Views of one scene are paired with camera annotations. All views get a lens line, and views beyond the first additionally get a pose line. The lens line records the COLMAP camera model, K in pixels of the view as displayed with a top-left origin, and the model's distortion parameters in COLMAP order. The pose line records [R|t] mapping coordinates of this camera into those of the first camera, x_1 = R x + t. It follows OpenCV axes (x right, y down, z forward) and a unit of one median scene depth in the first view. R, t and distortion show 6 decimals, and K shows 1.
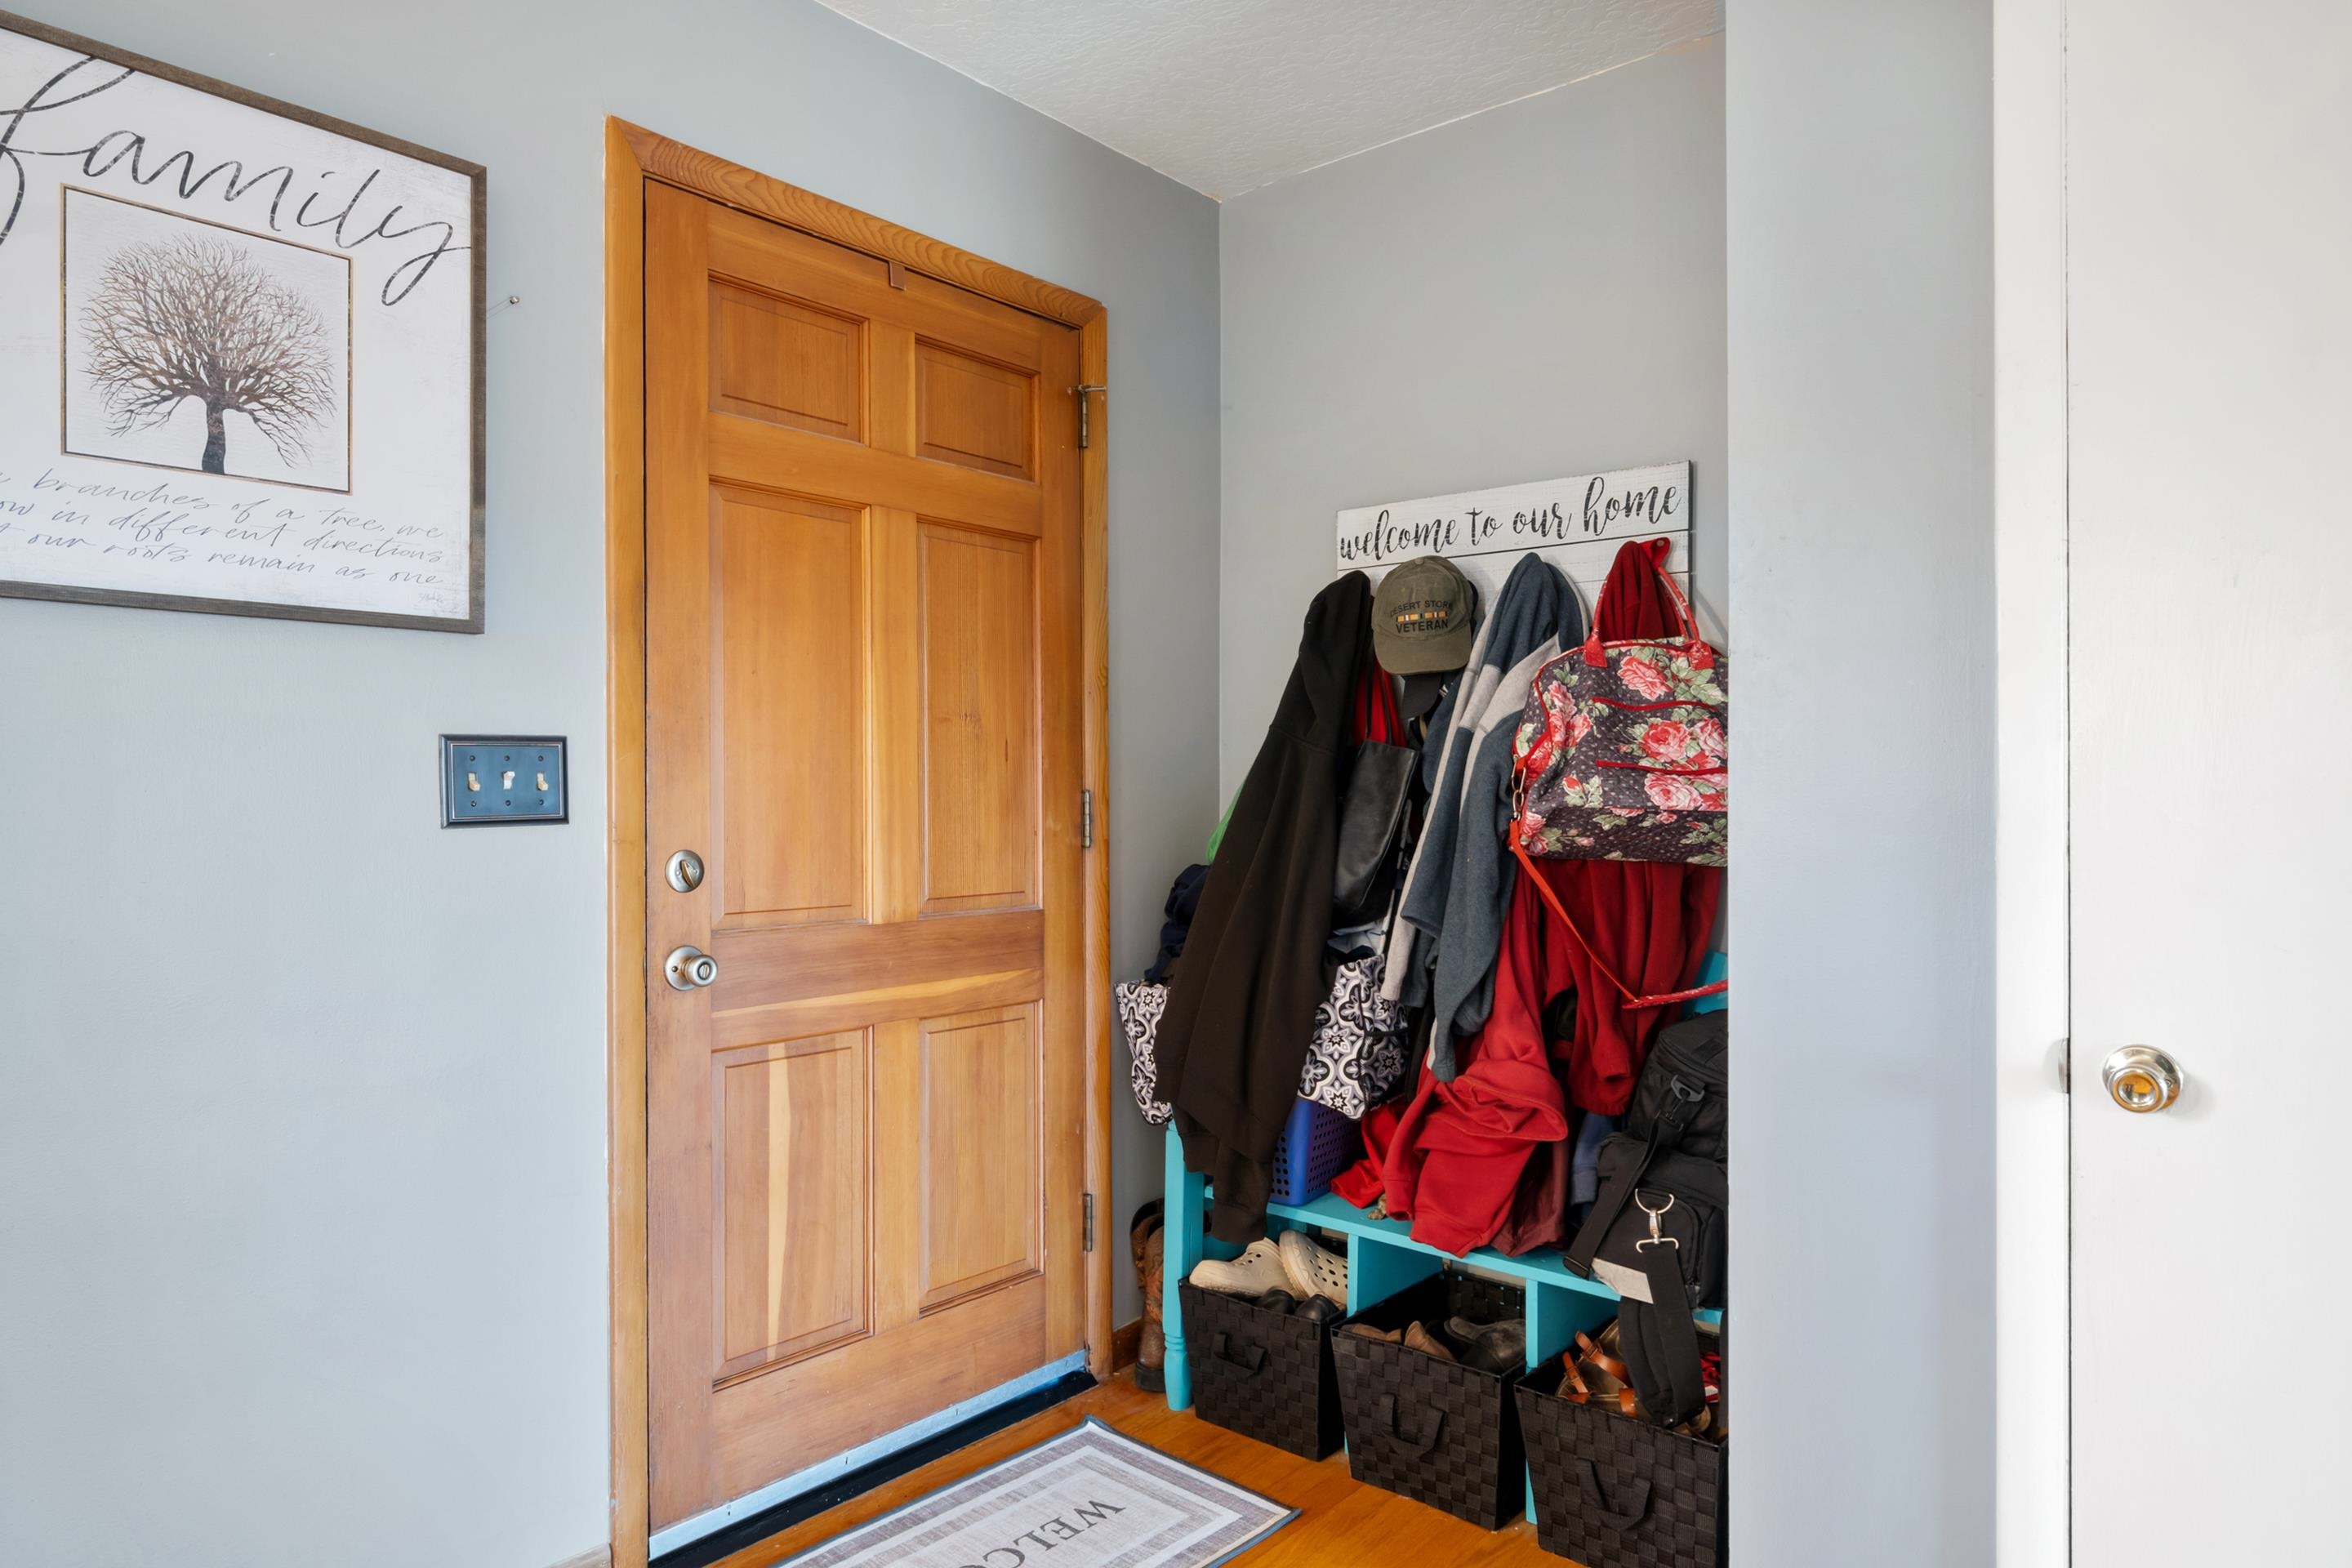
lens RADIAL K [[1432.5, 0, 1159.9], [0, 1432.5, 788.8], [0, 0, 1]] dist [0.003035, -0.008290]
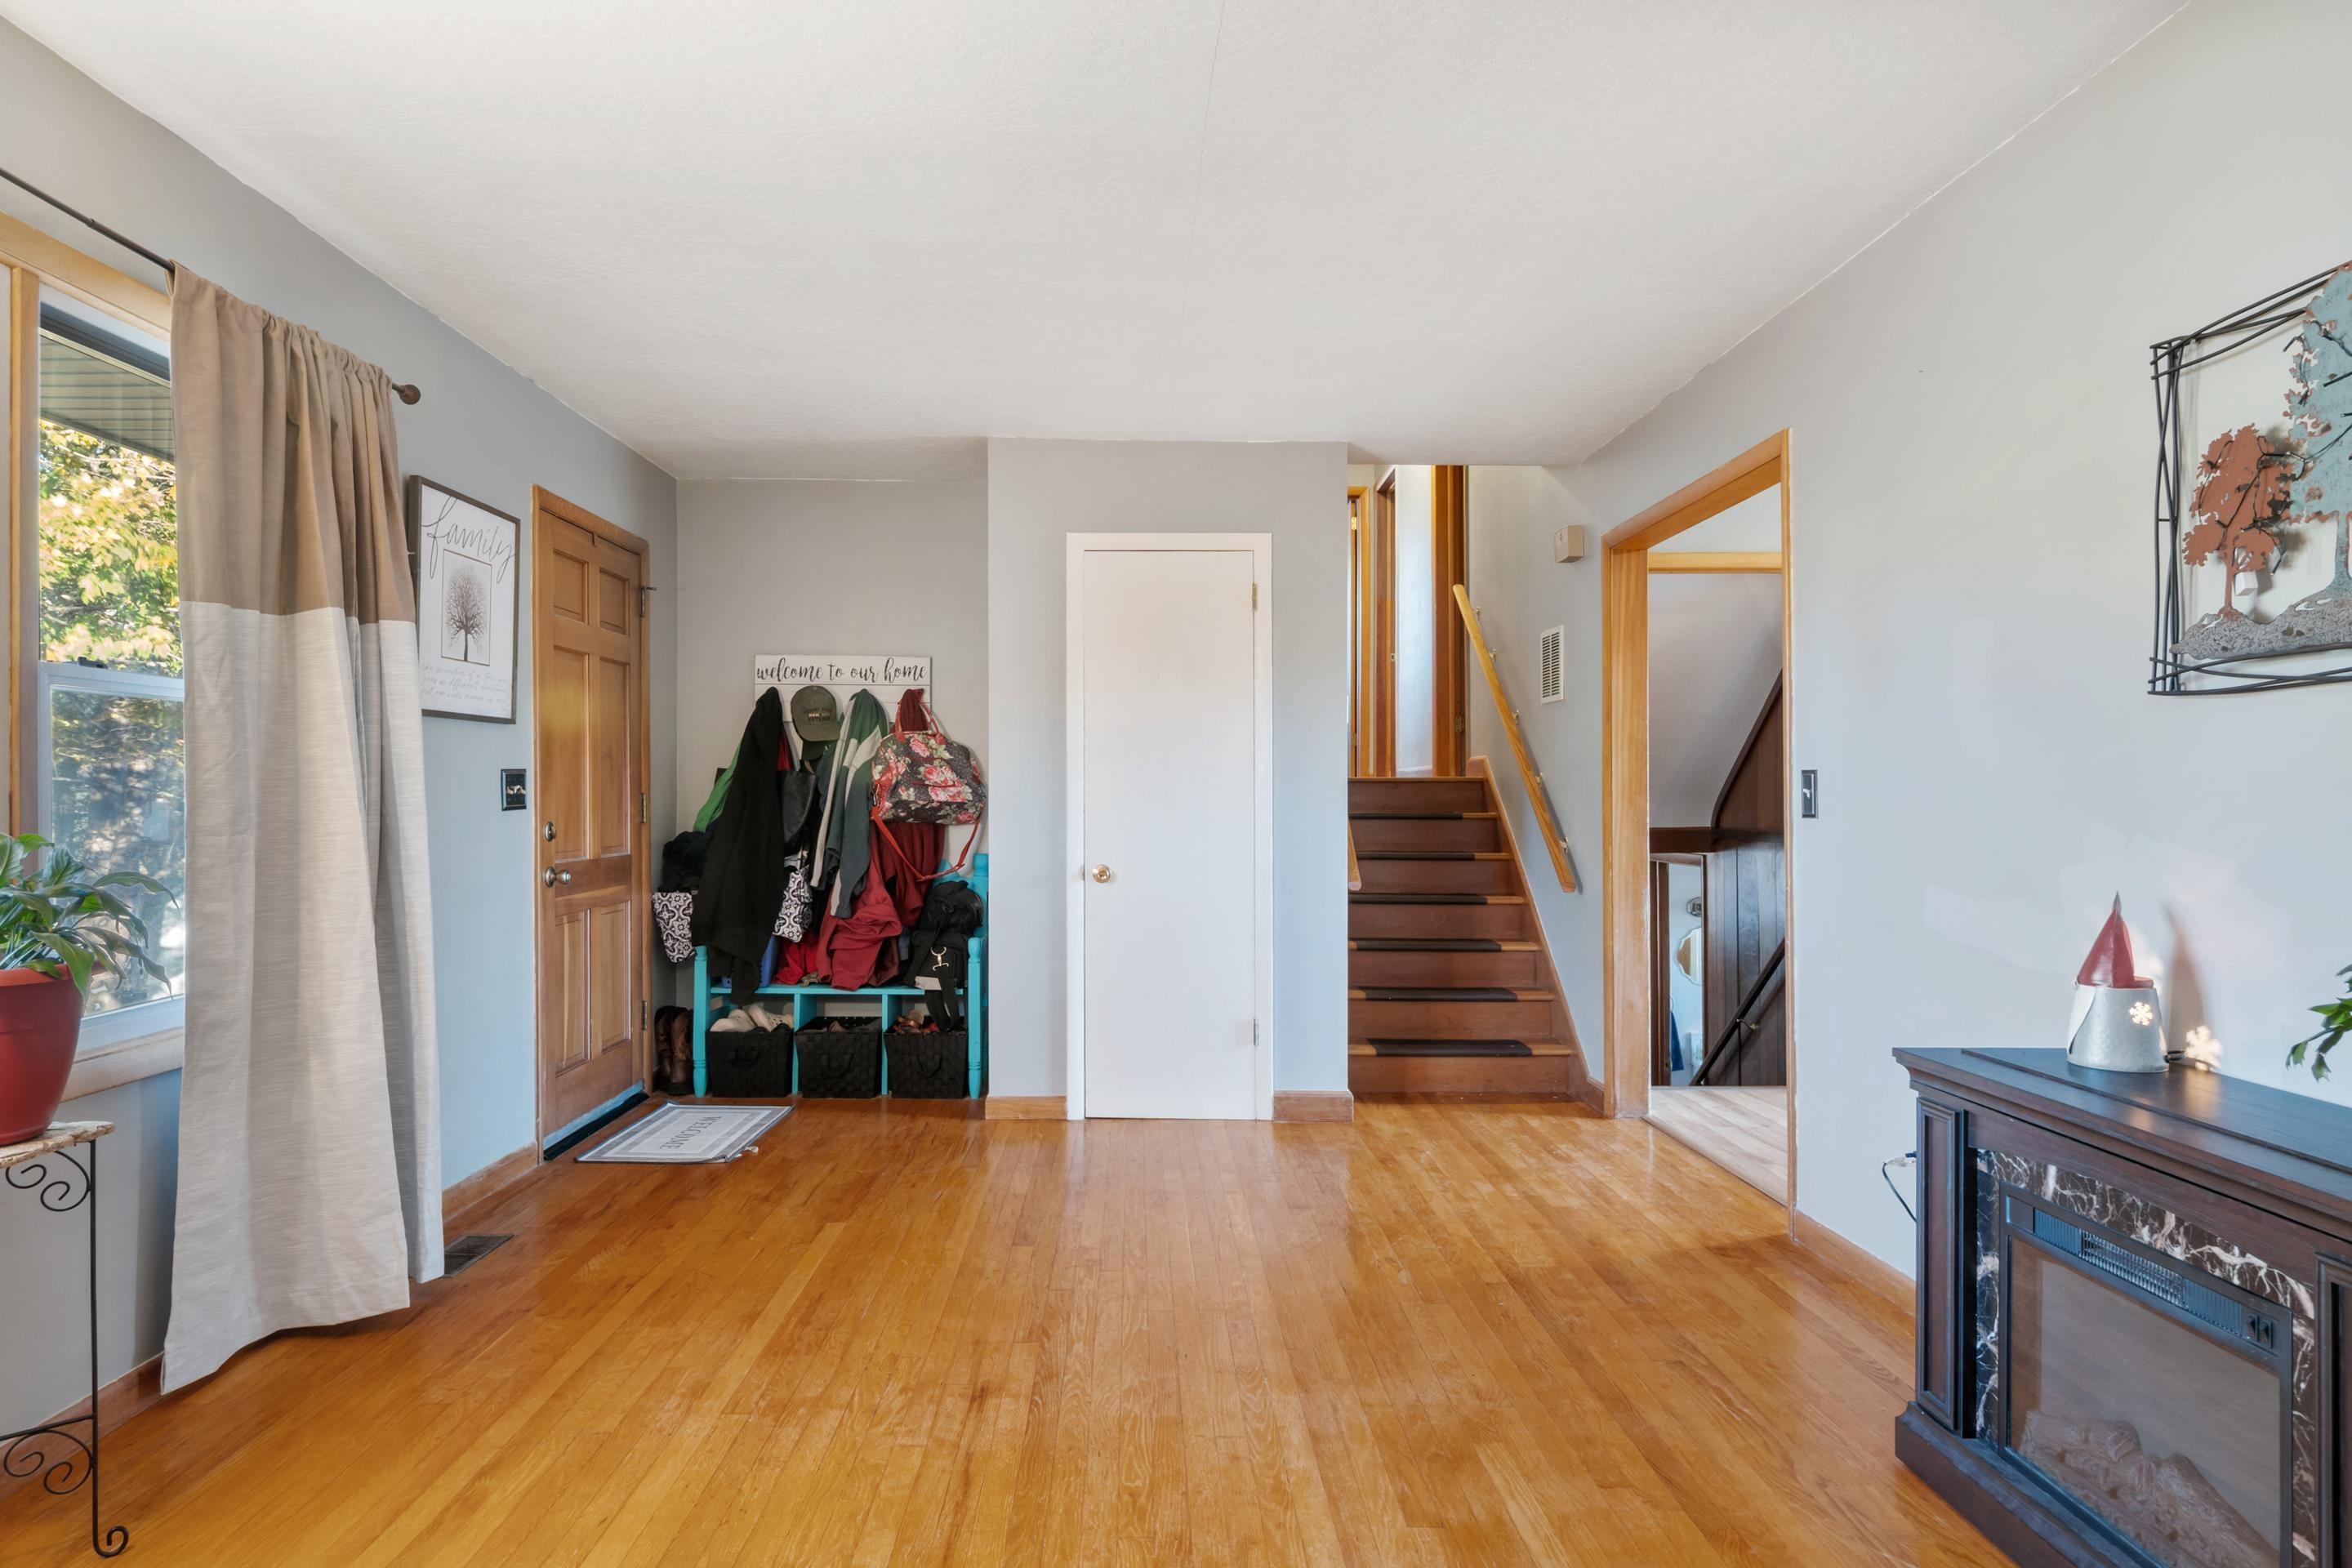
lens RADIAL K [[1432.5, 0, 1166.2], [0, 1432.5, 801.9], [0, 0, 1]] dist [0.003035, -0.008290]
pose [[0.744373, -0.004230, 0.667751, -0.936027], [-0.000965, 0.999972, 0.007409, -0.003006], [-0.667763, -0.006159, 0.744348, -1.048439]]
